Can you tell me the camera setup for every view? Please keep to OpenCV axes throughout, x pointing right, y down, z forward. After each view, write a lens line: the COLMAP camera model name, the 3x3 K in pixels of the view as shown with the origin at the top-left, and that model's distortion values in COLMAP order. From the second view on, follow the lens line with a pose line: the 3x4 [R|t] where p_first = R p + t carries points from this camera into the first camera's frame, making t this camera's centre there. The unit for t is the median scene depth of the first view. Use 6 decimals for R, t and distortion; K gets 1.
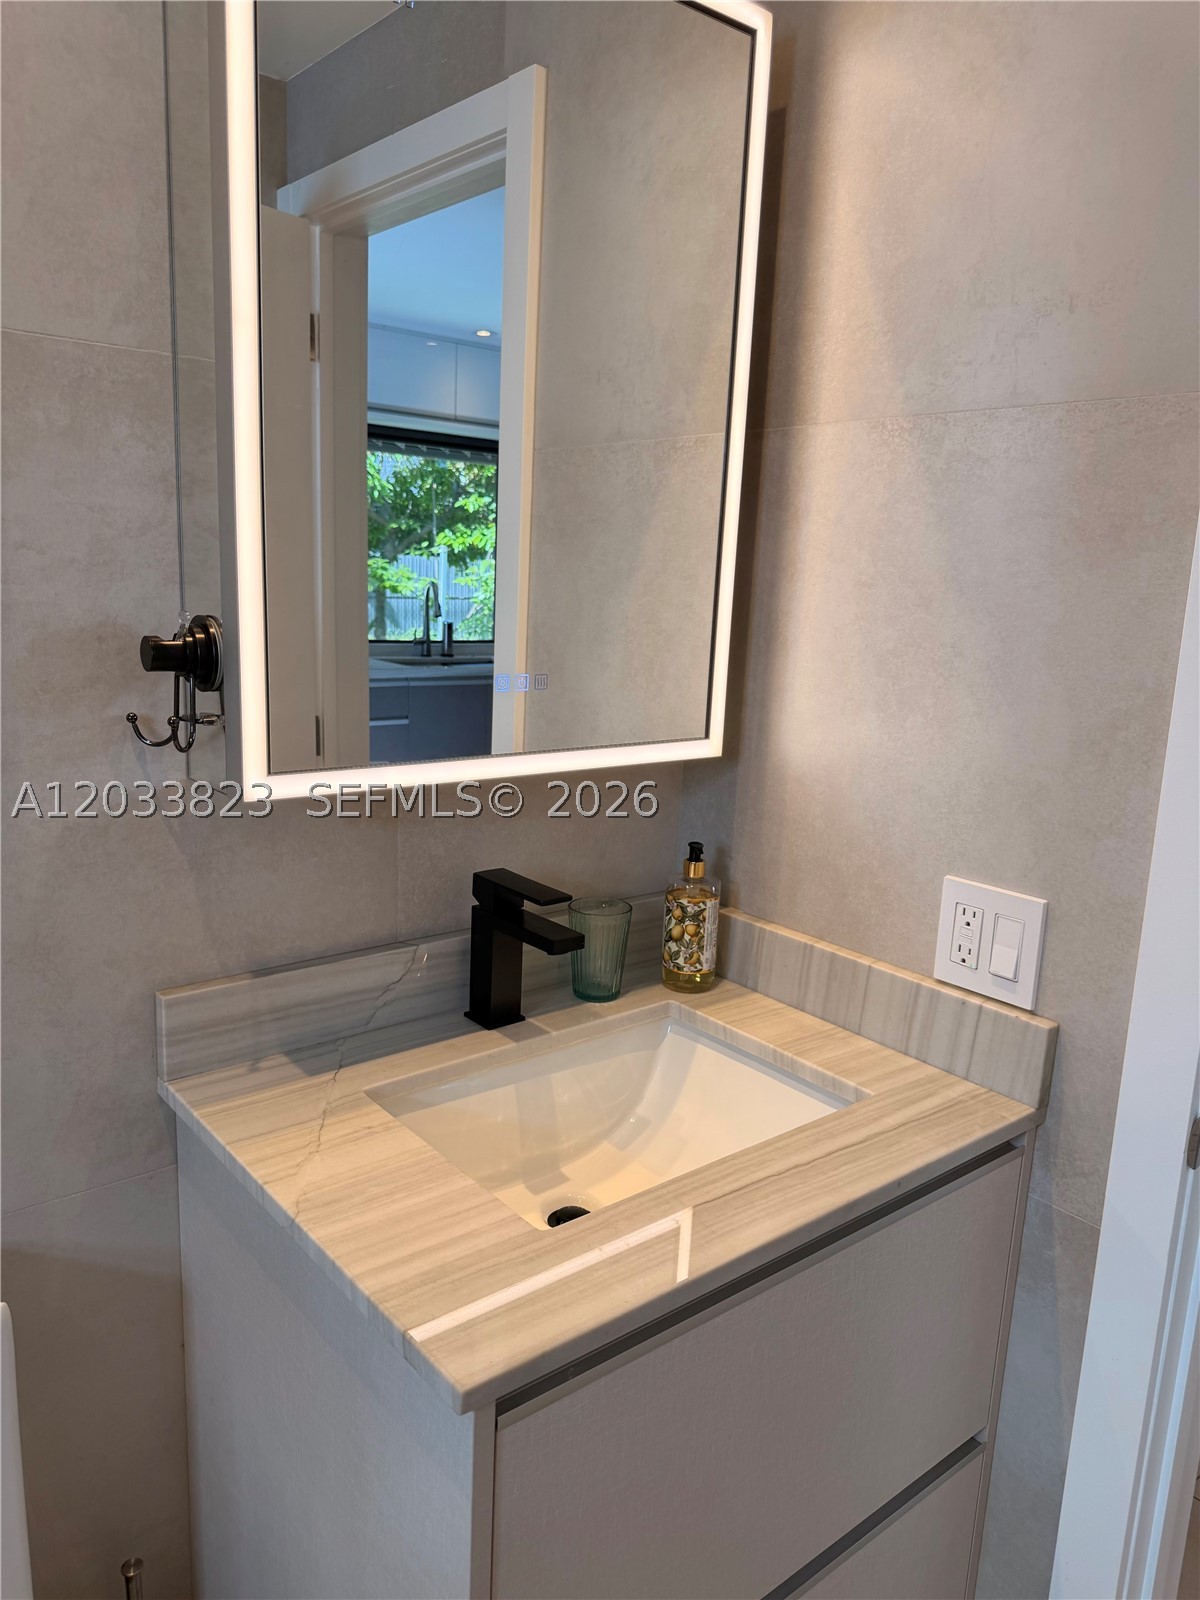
lens RADIAL K [[1136.8, 0, 603.1], [0, 1136.8, 802.4], [0, 0, 1]] dist [0.130550, -0.199408]
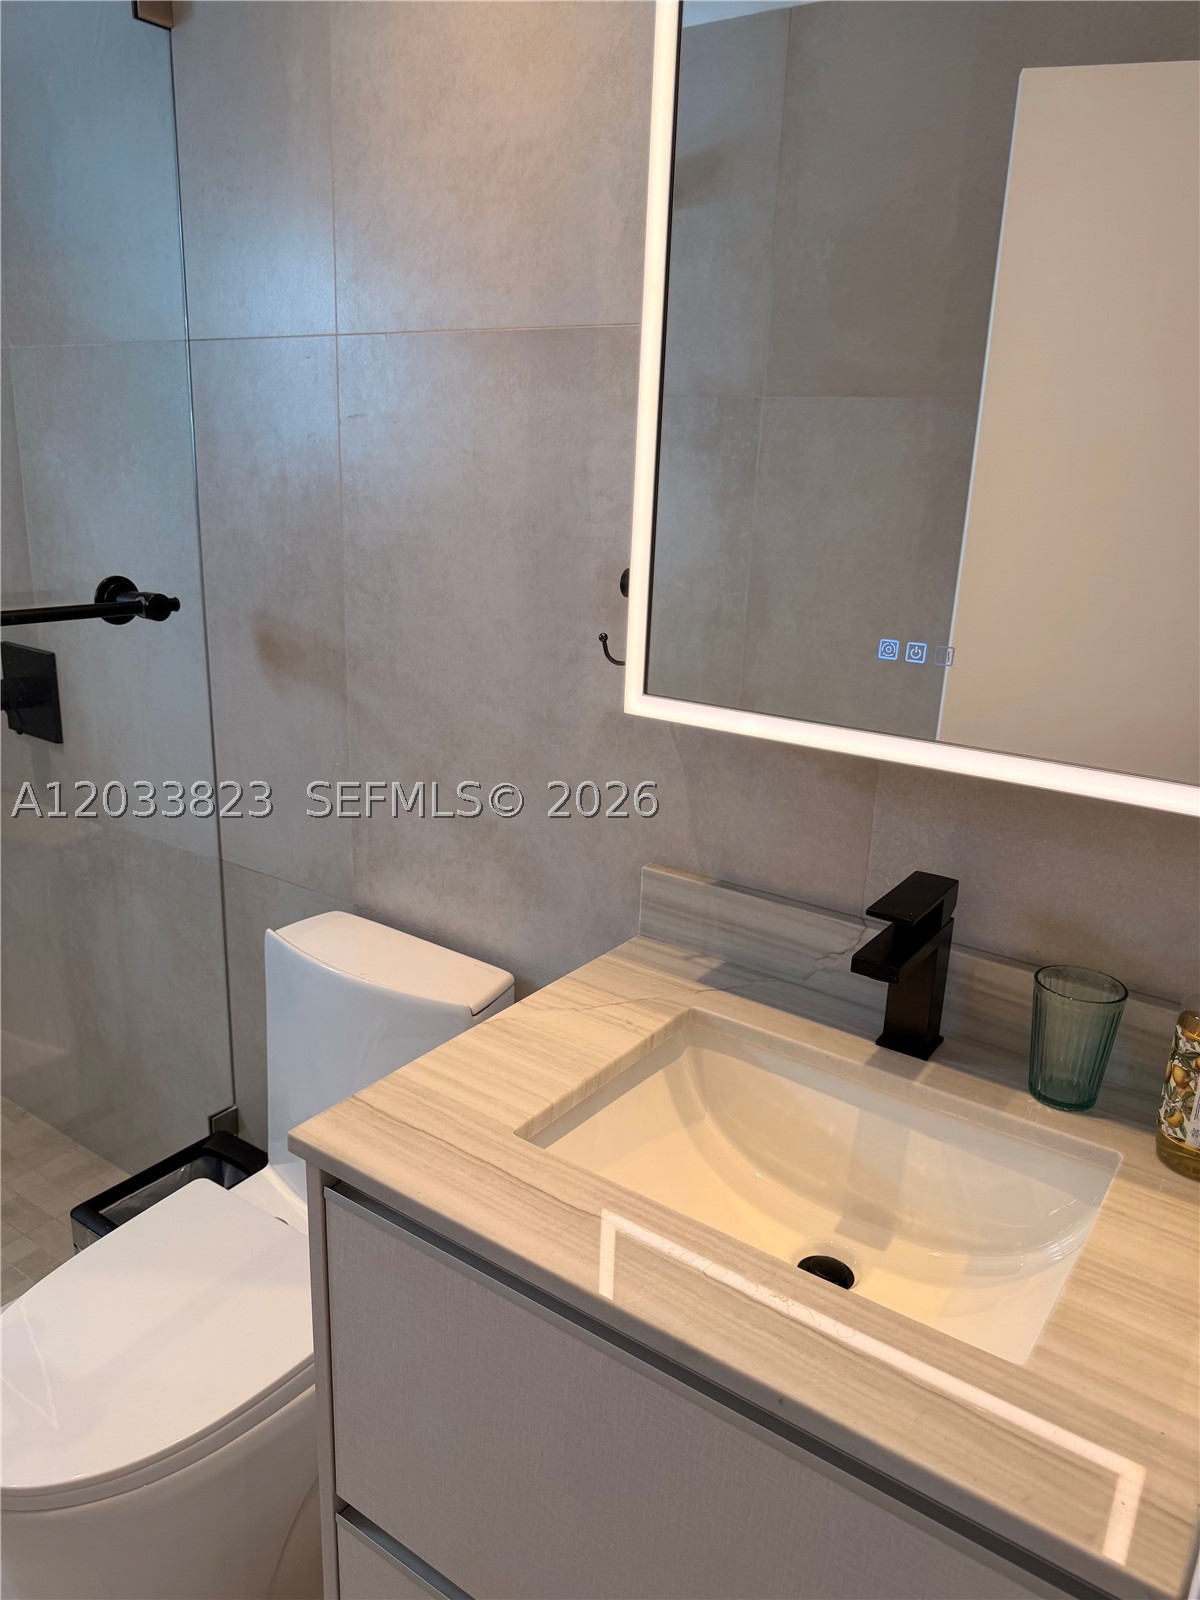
lens RADIAL K [[1136.8, 0, 603.1], [0, 1136.8, 802.4], [0, 0, 1]] dist [0.130550, -0.199408]
pose [[0.269524, 0.242122, -0.932059, 0.664691], [-0.223998, 0.957091, 0.183851, -0.101592], [0.936580, 0.159227, 0.312194, 0.523982]]
